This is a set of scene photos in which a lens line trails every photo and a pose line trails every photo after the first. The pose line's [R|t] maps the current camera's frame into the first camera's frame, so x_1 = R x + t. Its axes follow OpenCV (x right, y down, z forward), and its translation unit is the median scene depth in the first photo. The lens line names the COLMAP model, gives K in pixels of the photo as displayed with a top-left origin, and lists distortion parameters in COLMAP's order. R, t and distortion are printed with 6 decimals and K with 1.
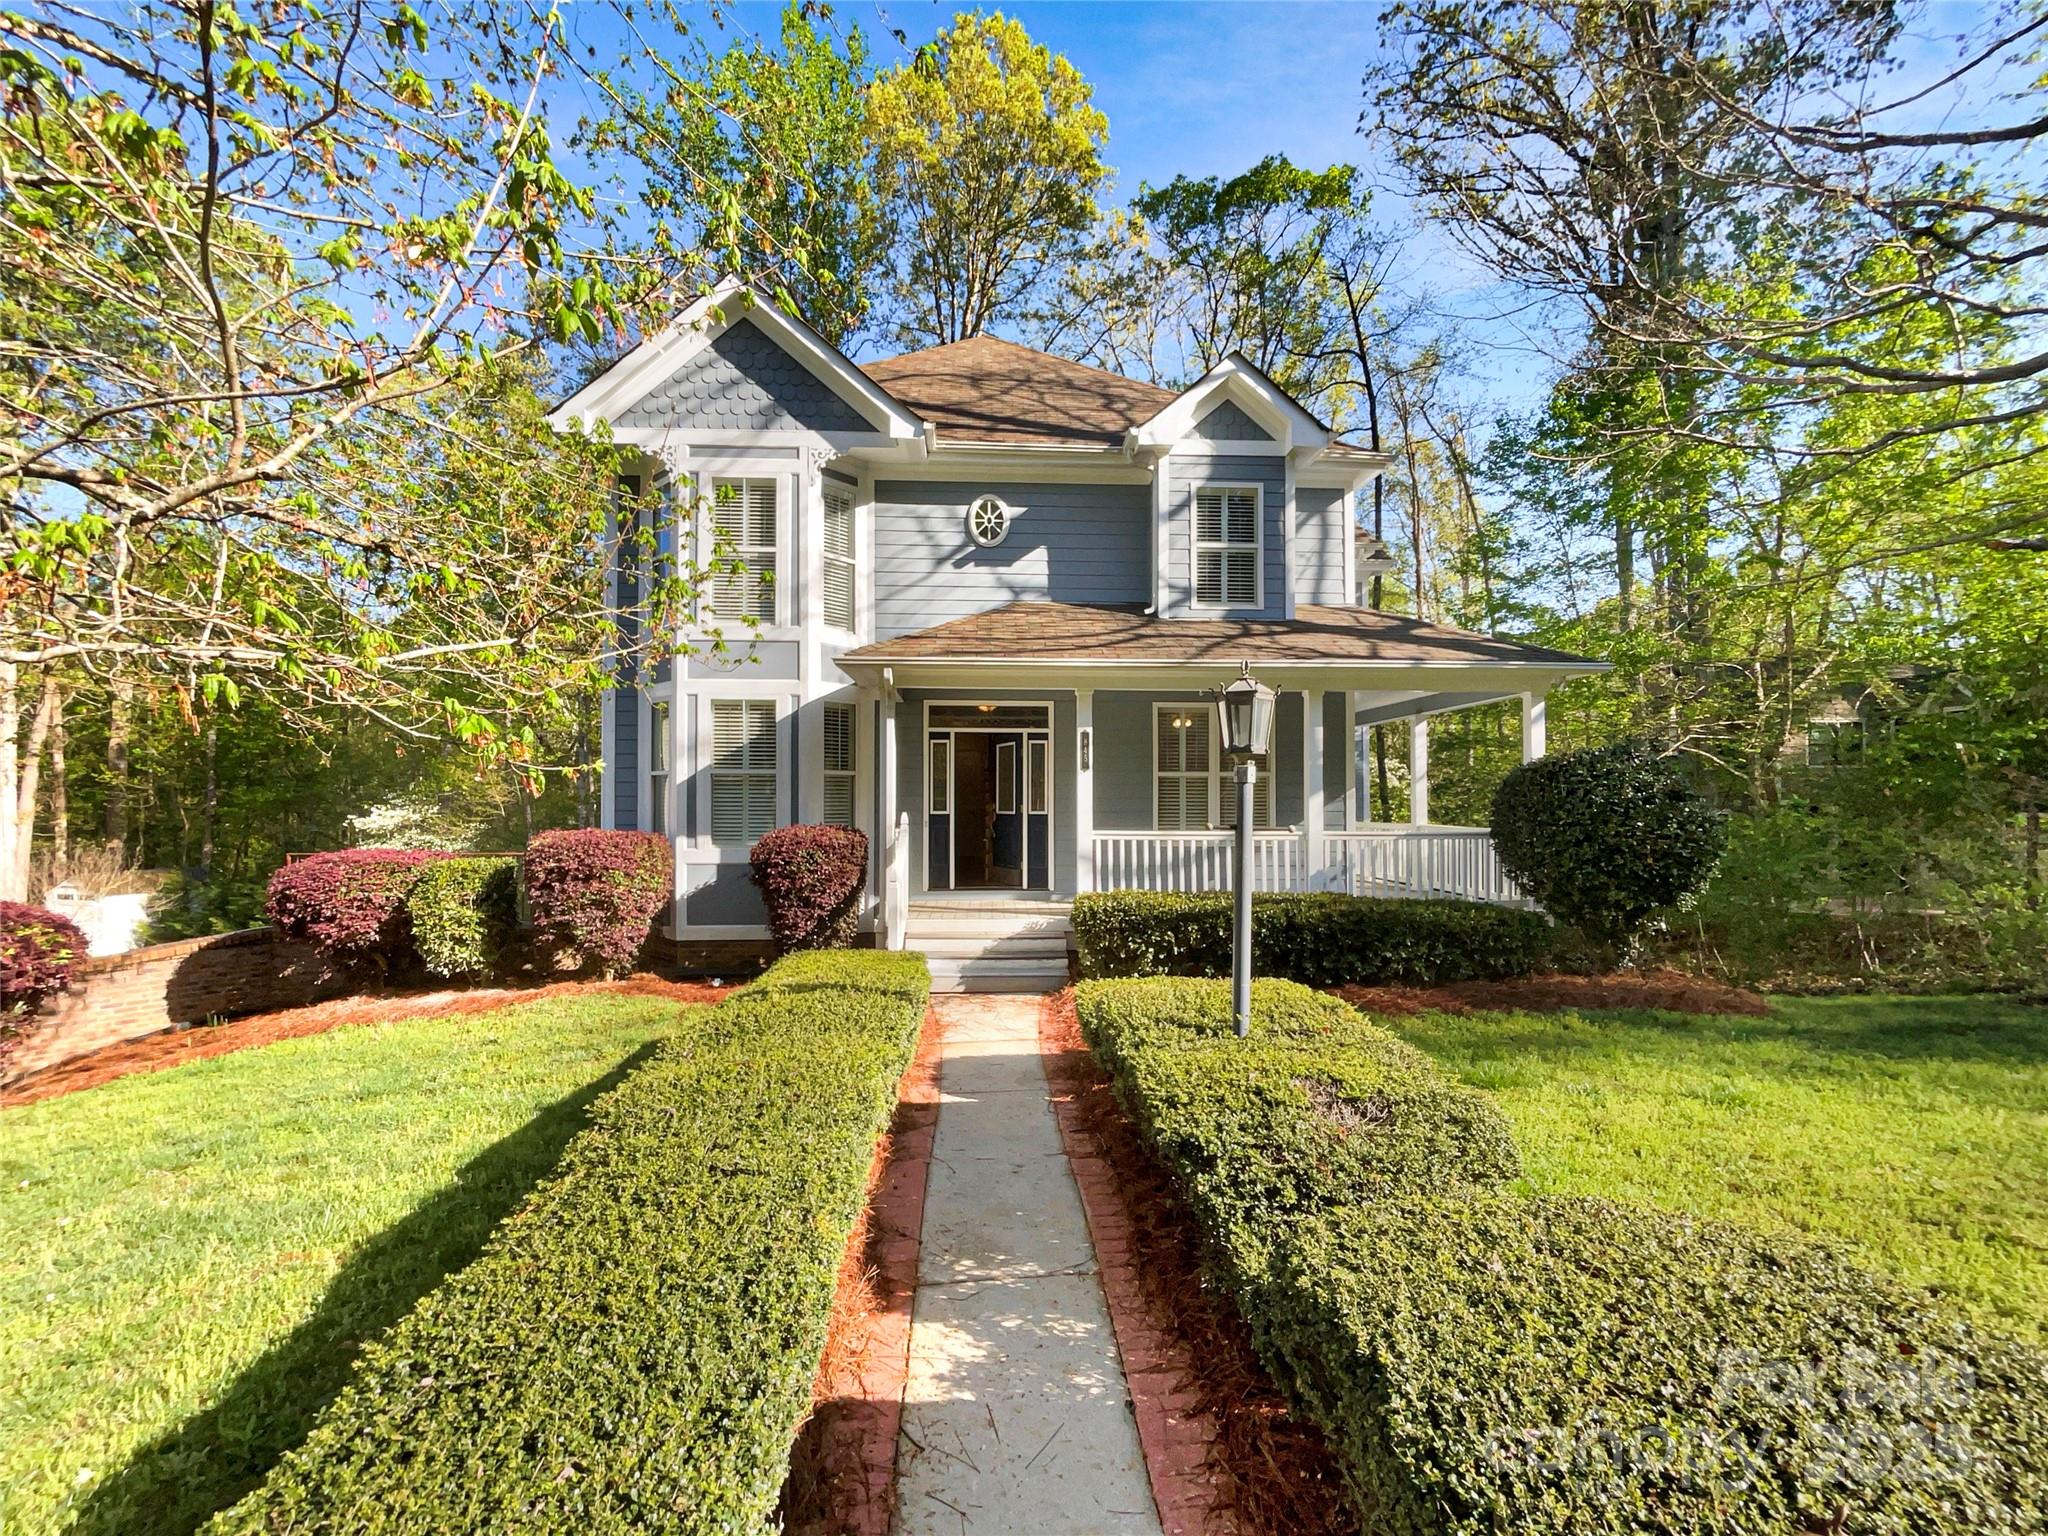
lens RADIAL K [[838.7, 0, 1023.7], [0, 838.7, 772.8], [0, 0, 1]] dist [0.000308, 0.005449]
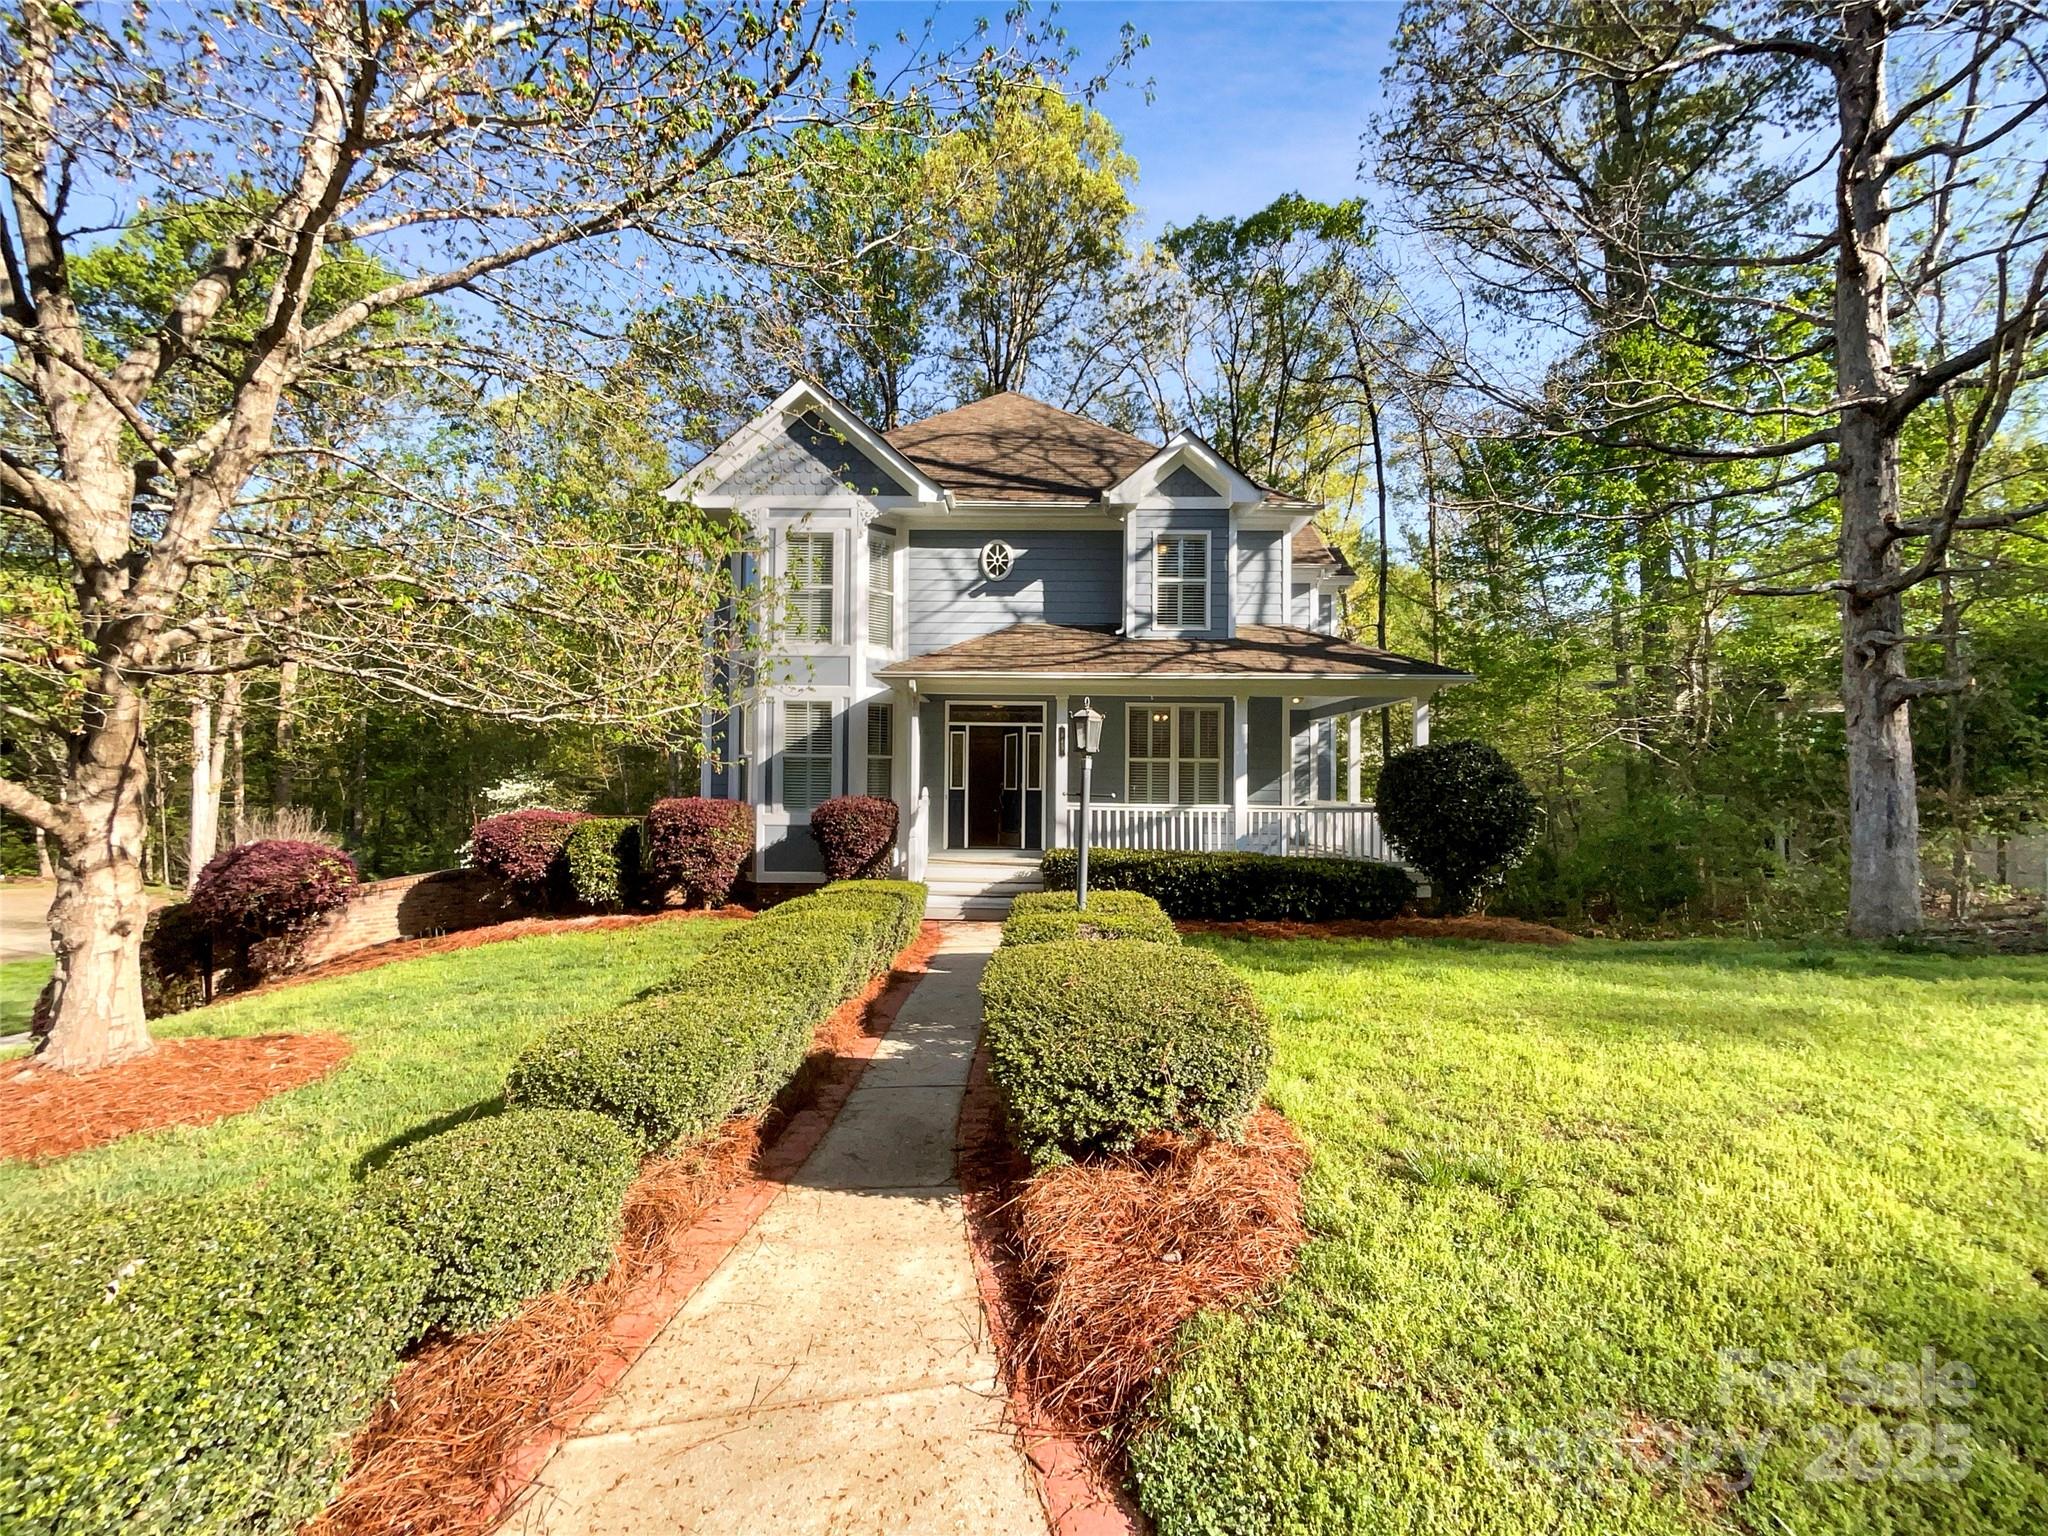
lens RADIAL K [[823.5, 0, 1024.2], [0, 823.5, 746.7], [0, 0, 1]] dist [0.016615, -0.008442]
pose [[0.997493, 0.006104, -0.070495, 0.094142], [-0.006697, 0.999944, -0.008178, -0.006918], [0.070441, 0.008630, 0.997479, -0.259676]]
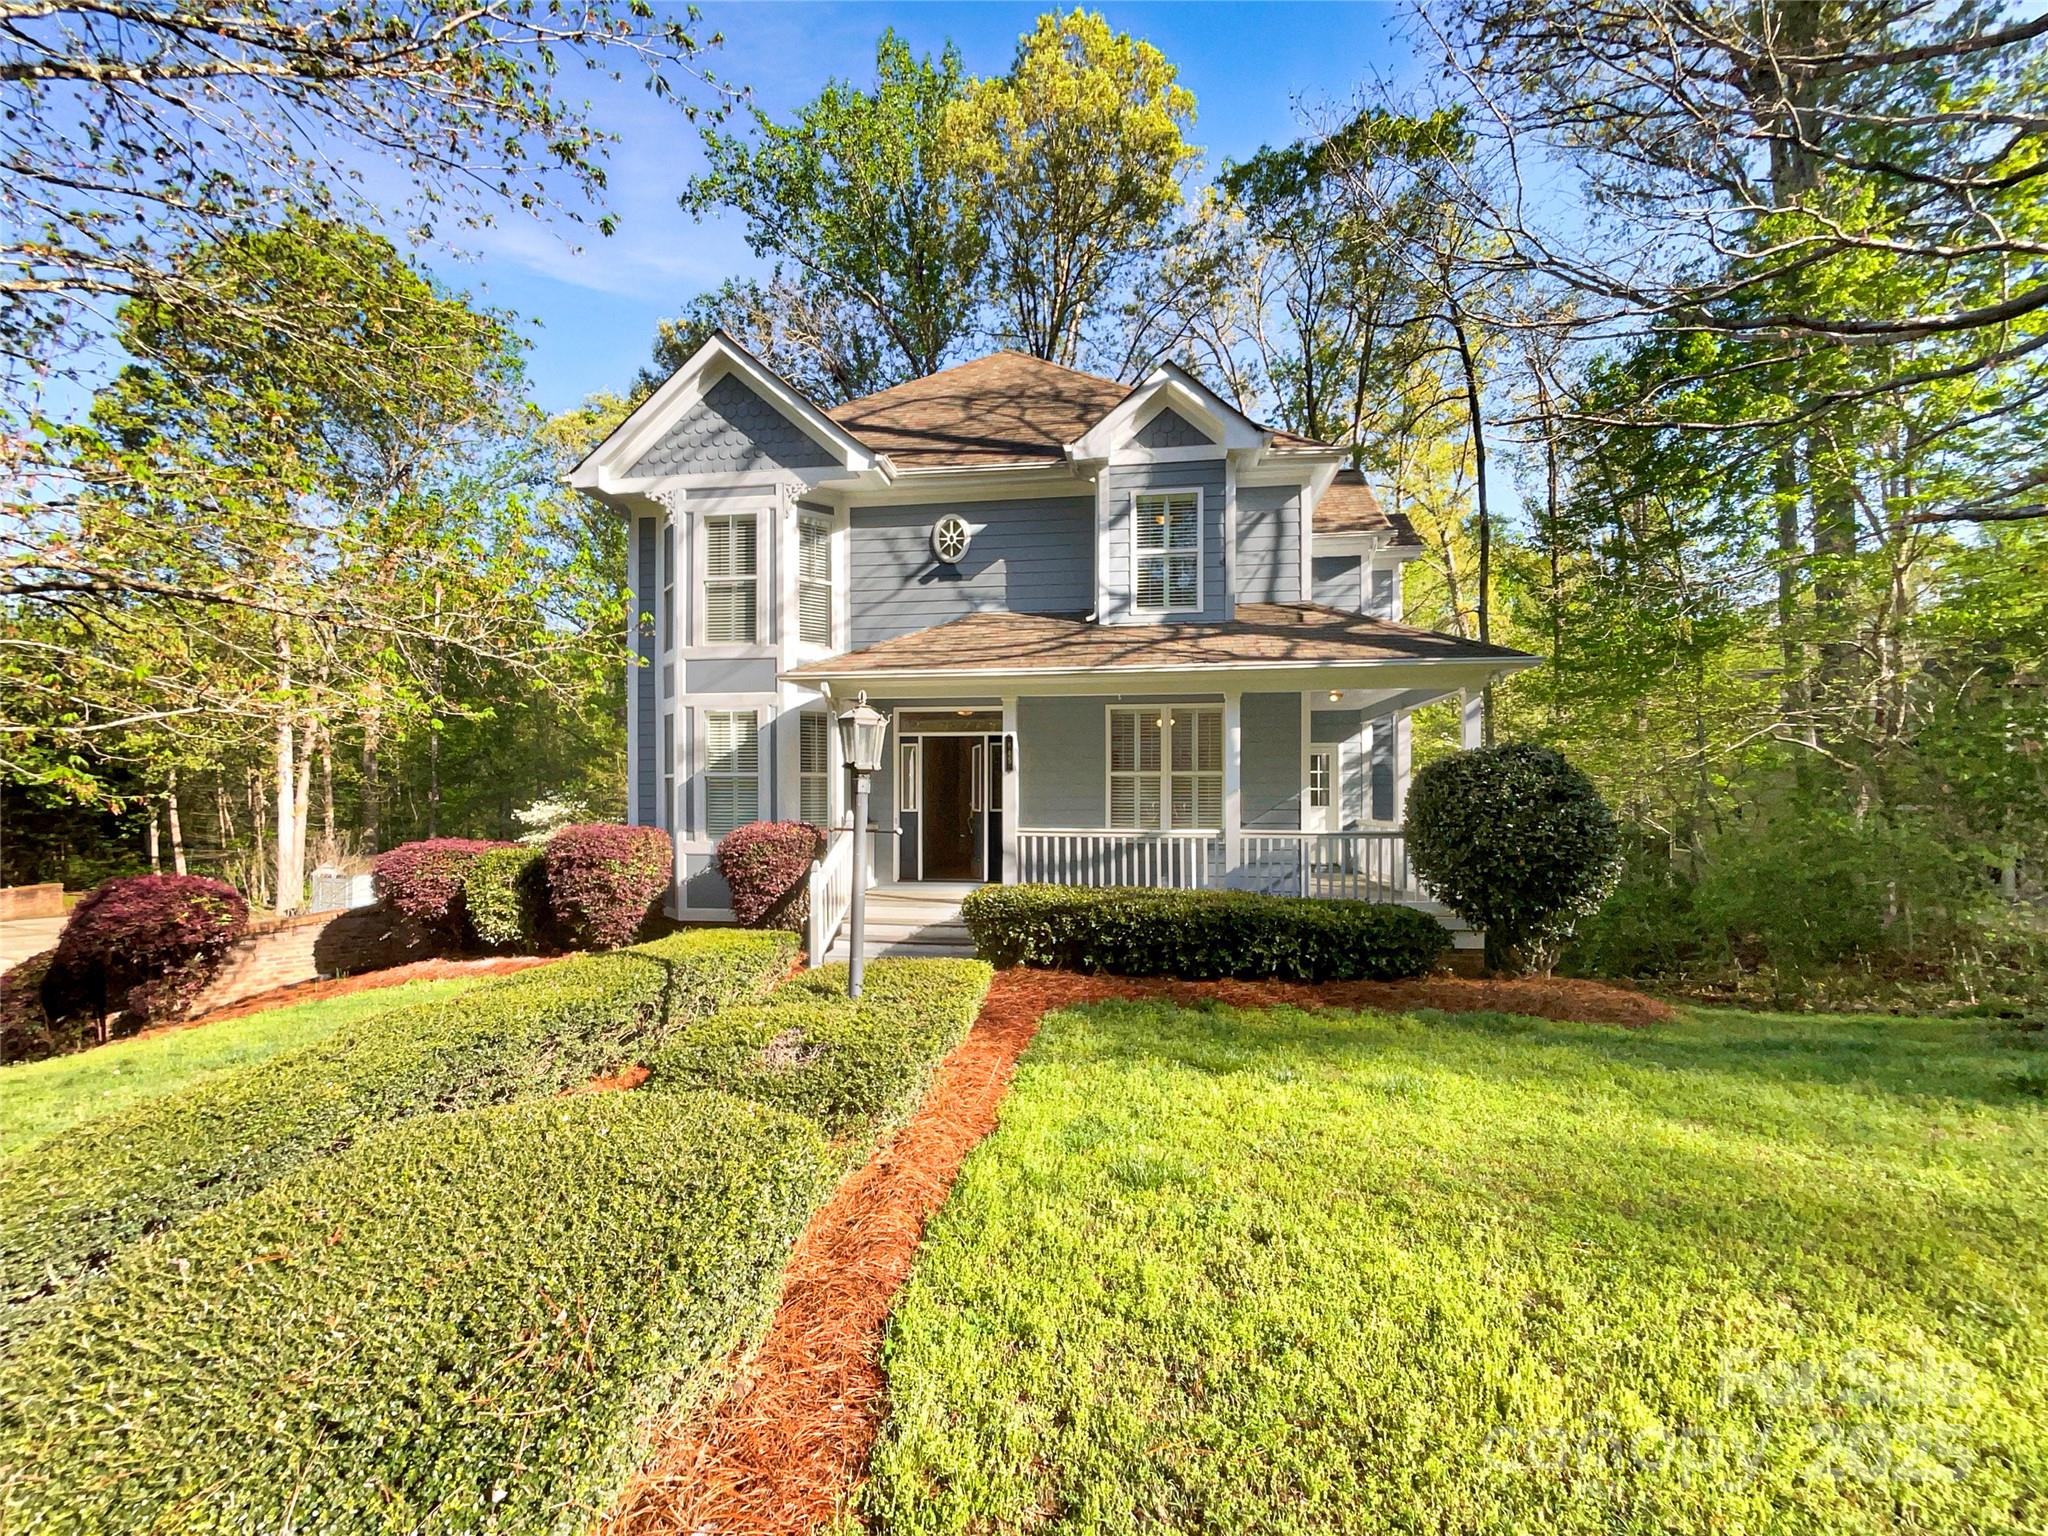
lens RADIAL K [[846.4, 0, 1027.1], [0, 846.4, 777.0], [0, 0, 1]] dist [0.011322, 0.000164]
pose [[0.982205, -0.005427, -0.187733, 0.268444], [0.007888, 0.999892, 0.012361, -0.008591], [0.187646, -0.013622, 0.982142, -0.053507]]
